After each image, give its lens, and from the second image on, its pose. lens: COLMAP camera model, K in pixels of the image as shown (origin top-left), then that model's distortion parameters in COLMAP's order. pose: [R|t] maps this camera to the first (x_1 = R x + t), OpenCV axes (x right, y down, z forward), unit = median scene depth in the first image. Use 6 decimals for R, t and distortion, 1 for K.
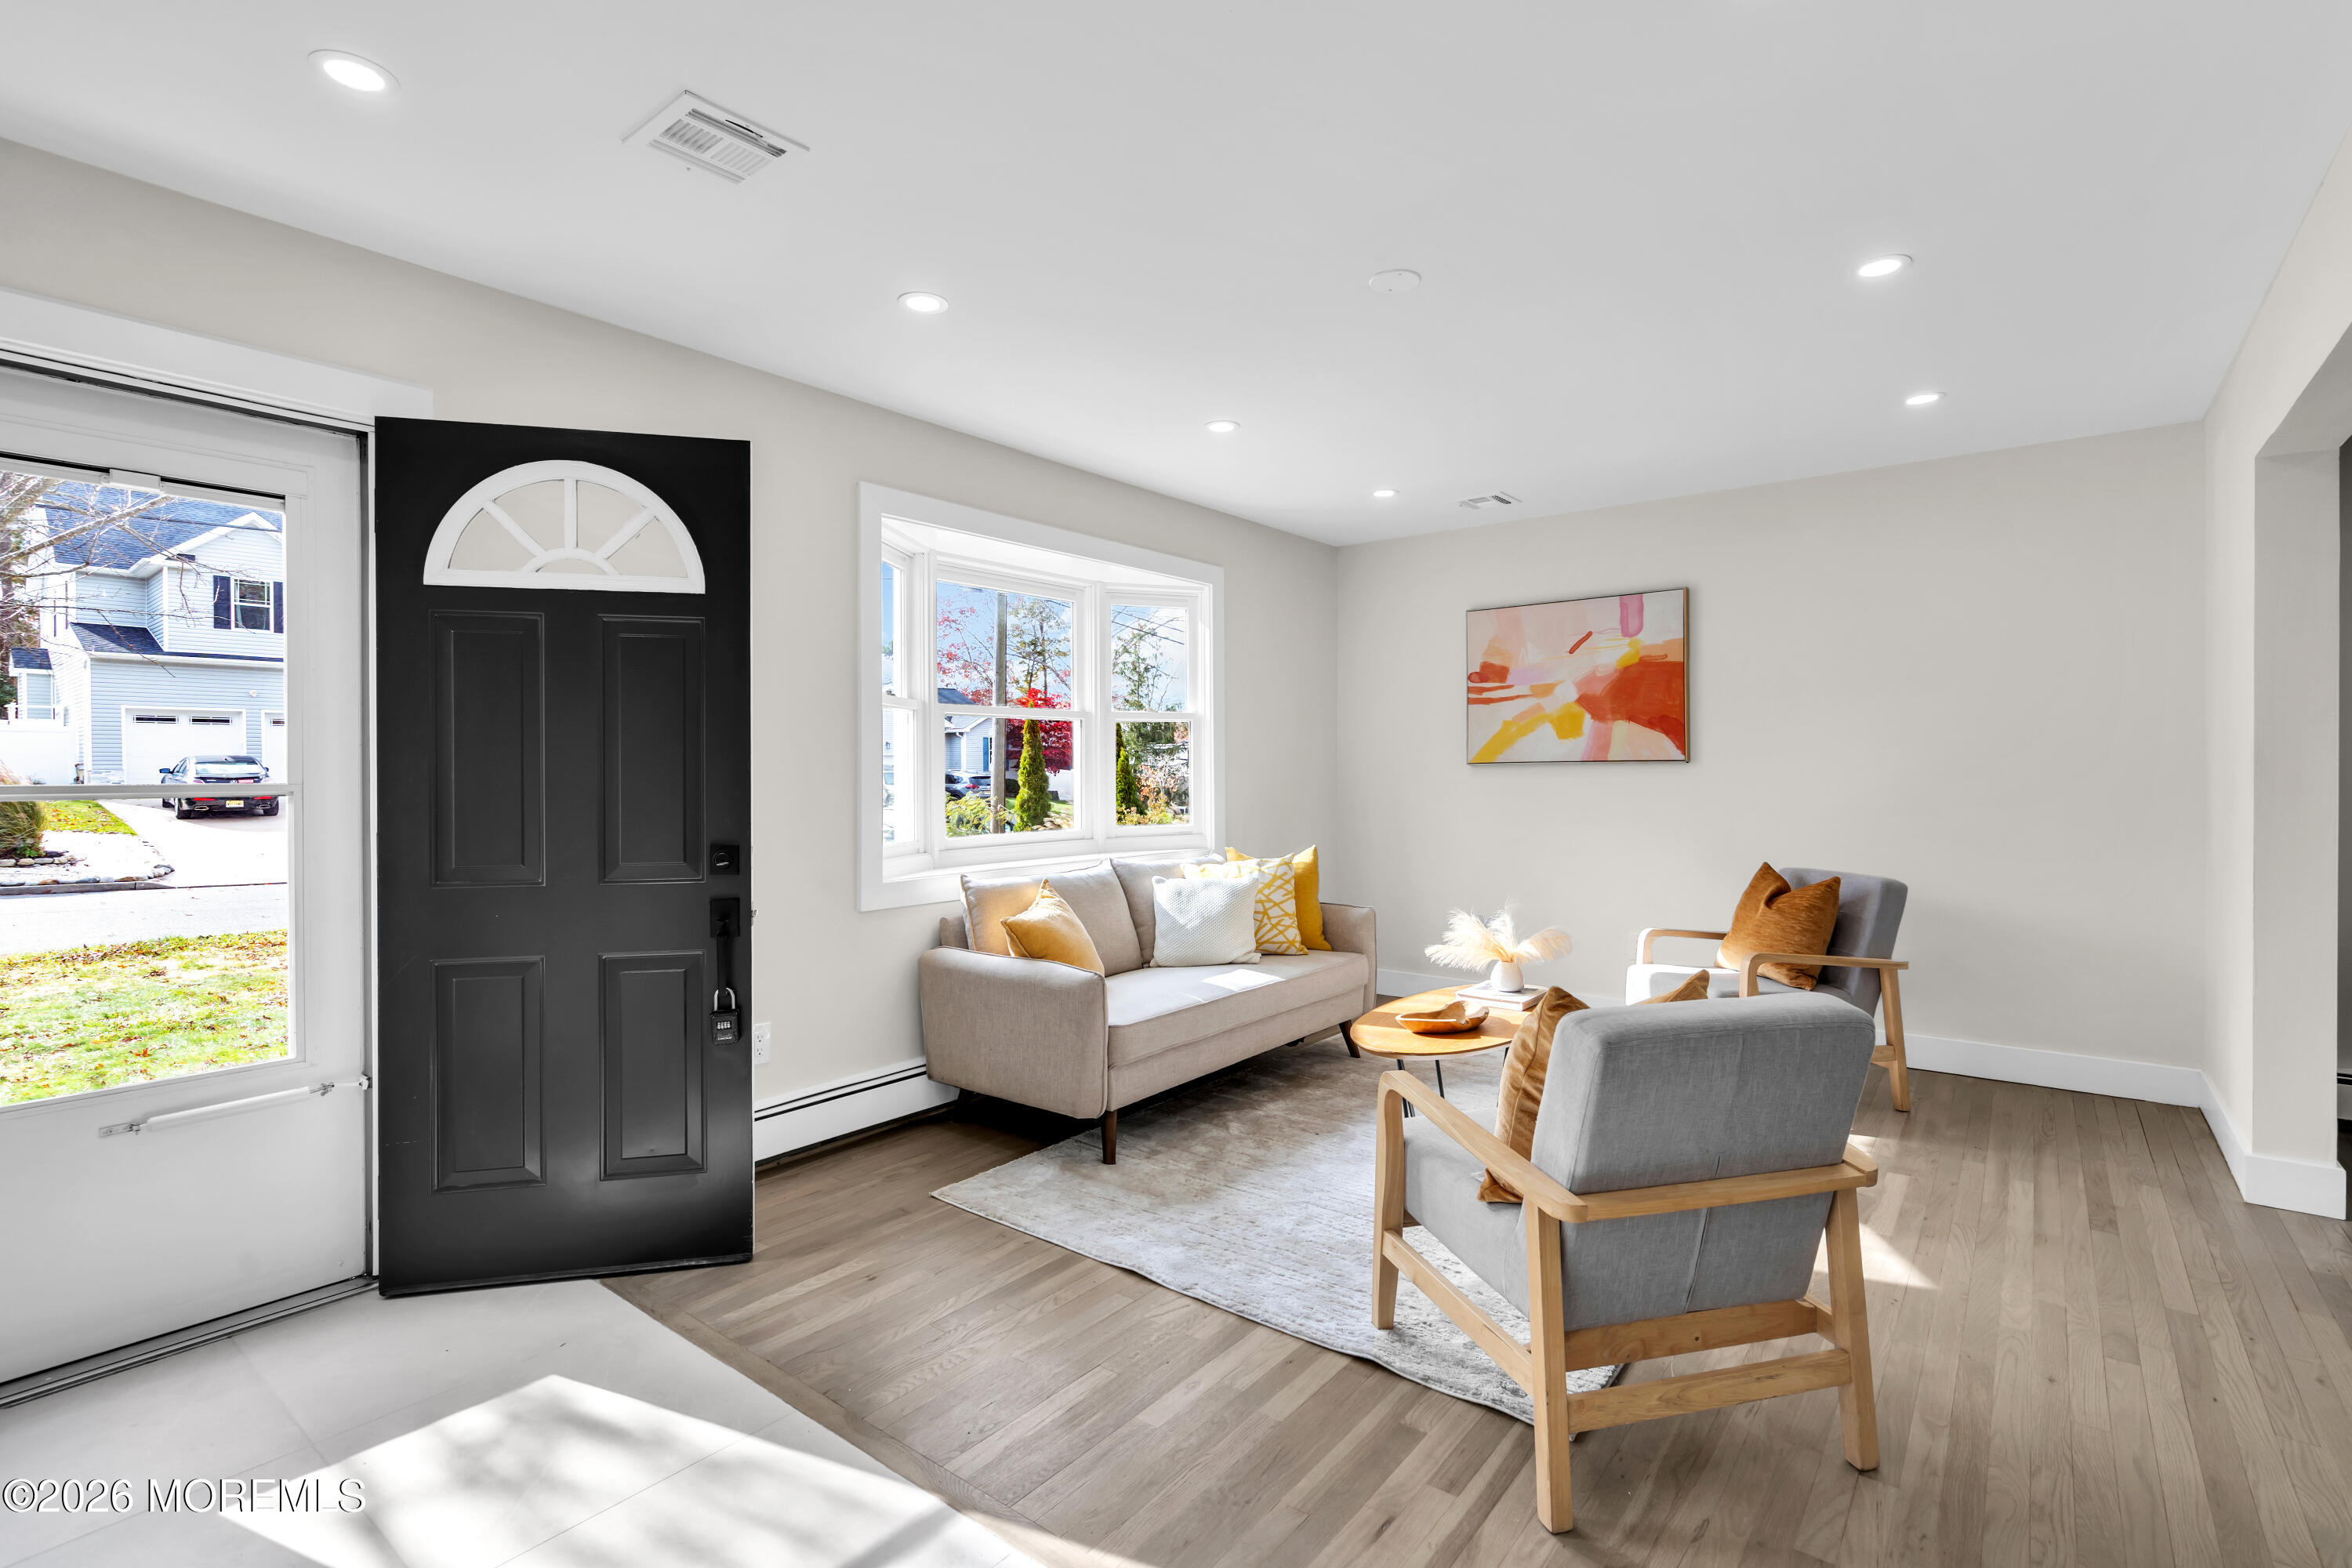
lens RADIAL K [[1075.5, 0, 1160.0], [0, 1075.5, 782.2], [0, 0, 1]] dist [-0.006061, 0.004196]
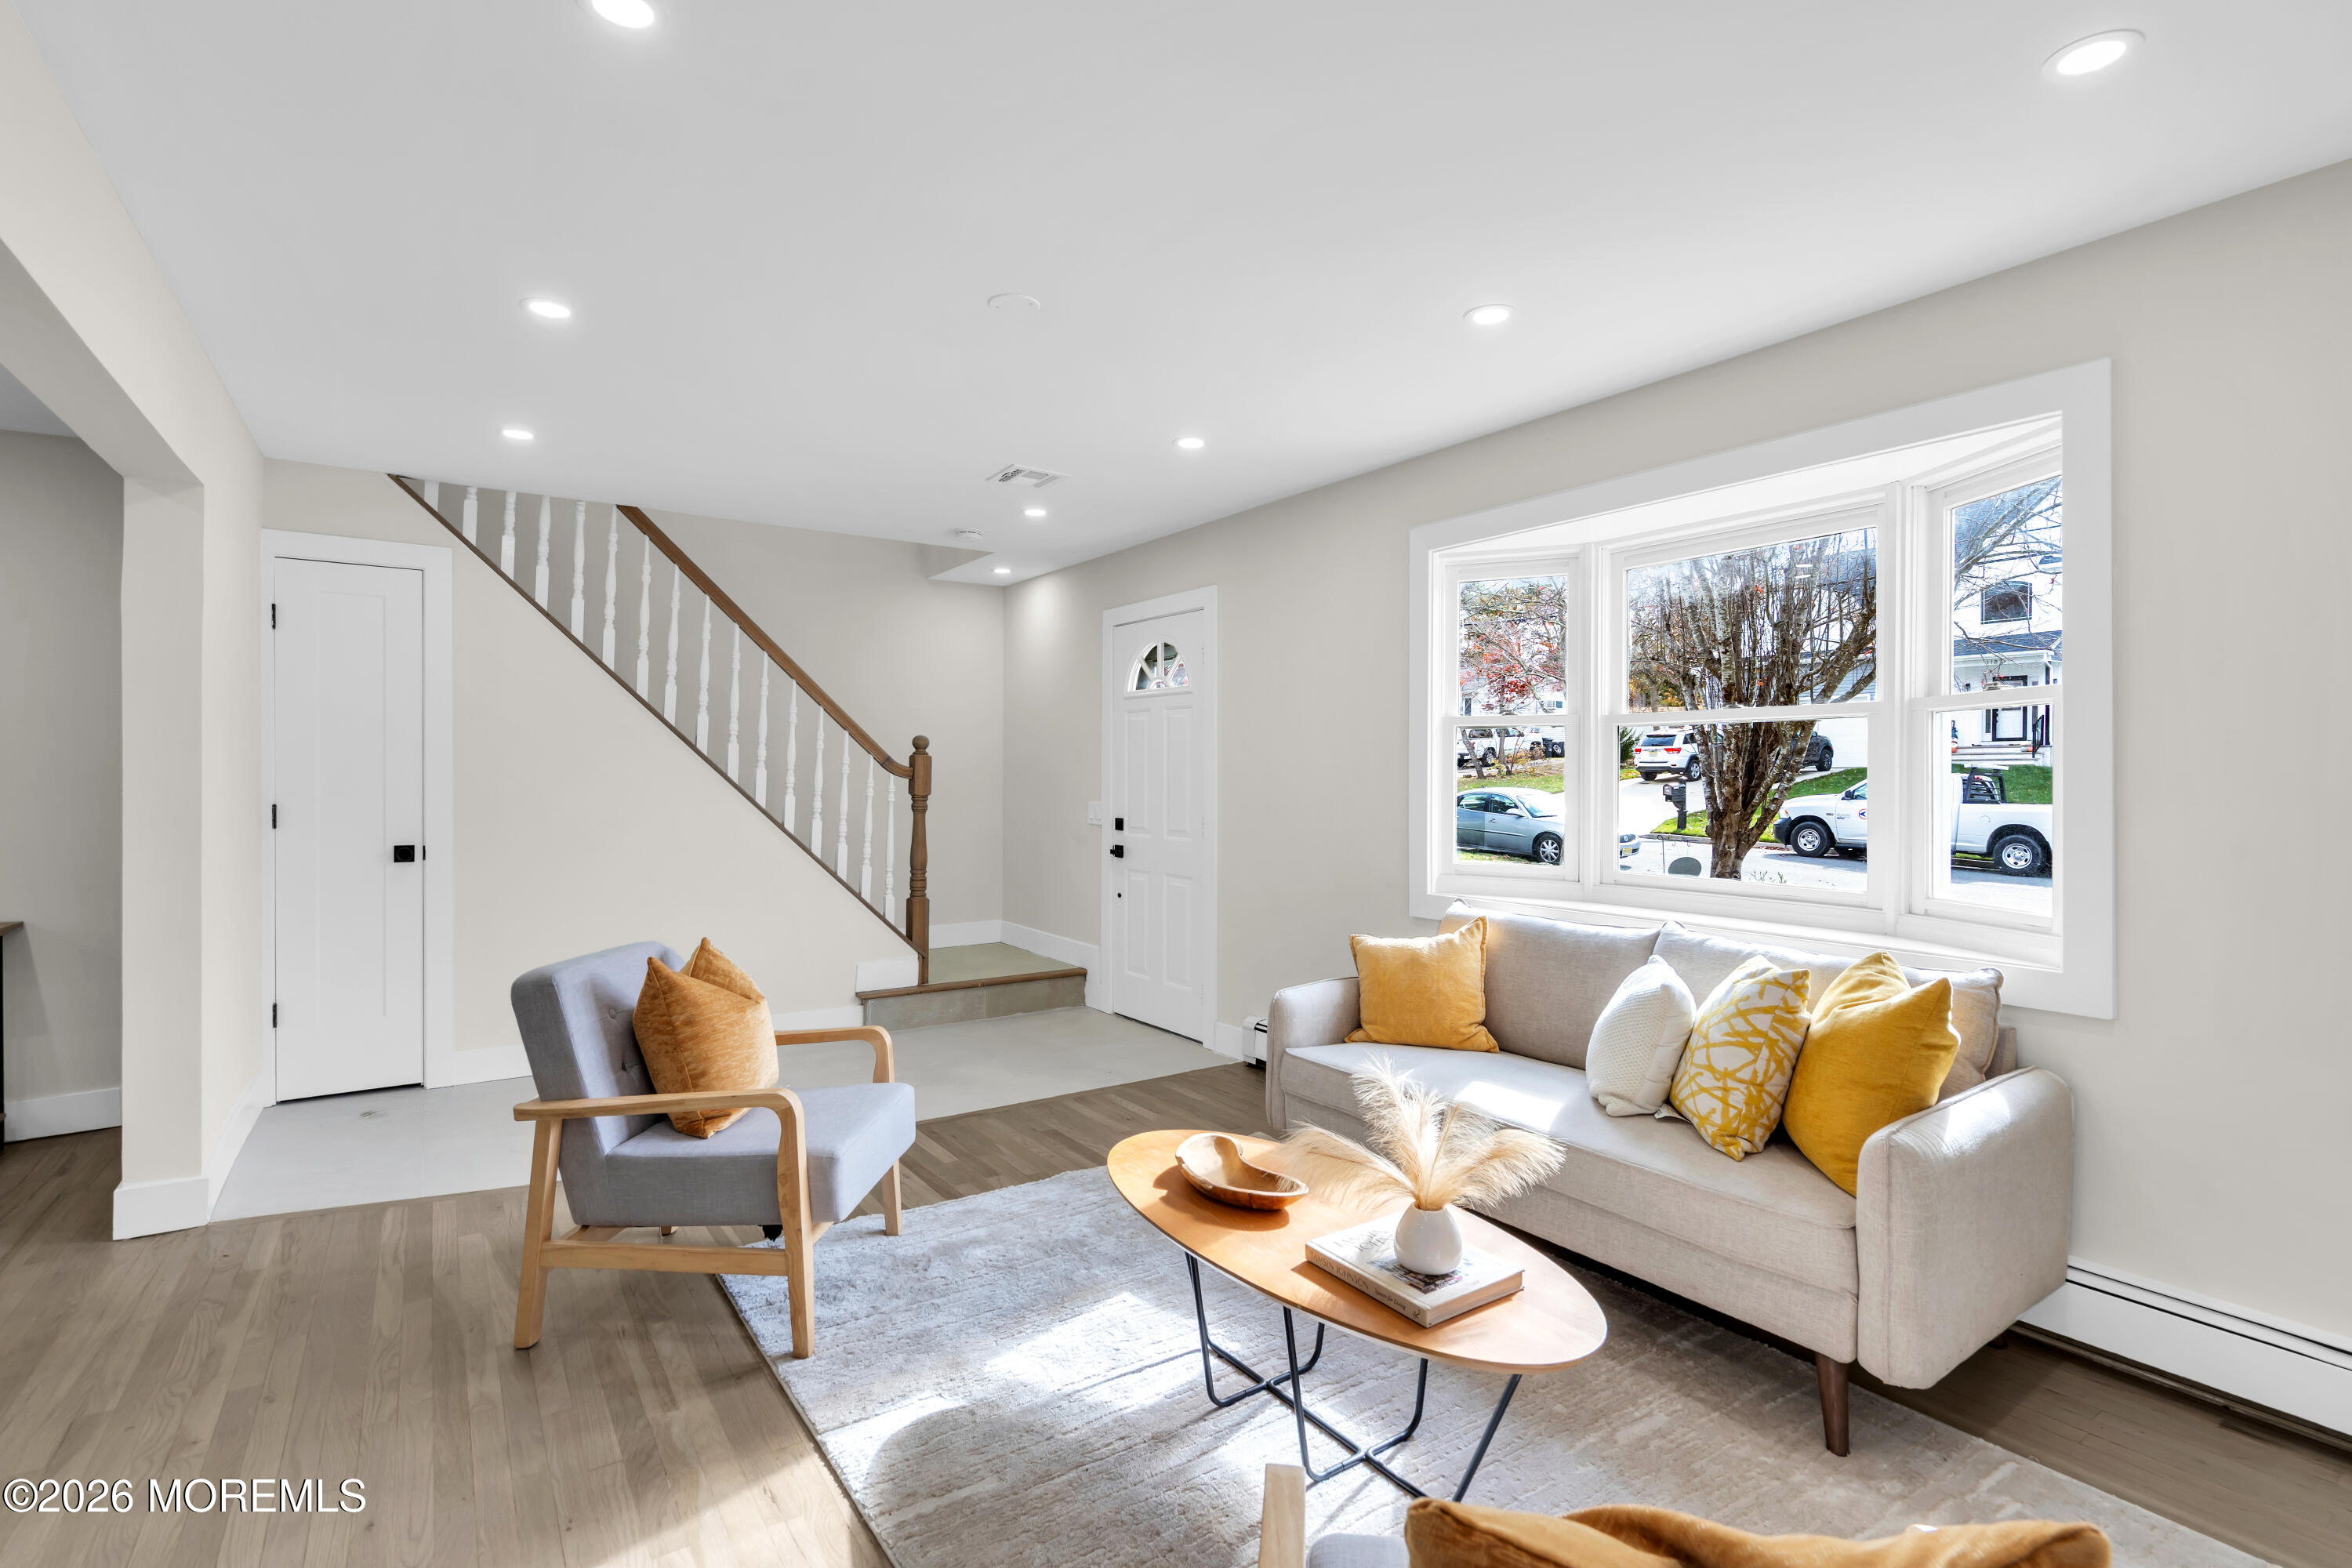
lens RADIAL K [[1096.3, 0, 1188.5], [0, 1096.3, 781.1], [0, 0, 1]] dist [-0.002621, 0.002184]
pose [[-0.278813, 0.001885, -0.960343, 1.596979], [-0.020511, 0.999758, 0.007917, -0.041717], [0.960126, 0.021905, -0.278707, 1.997799]]
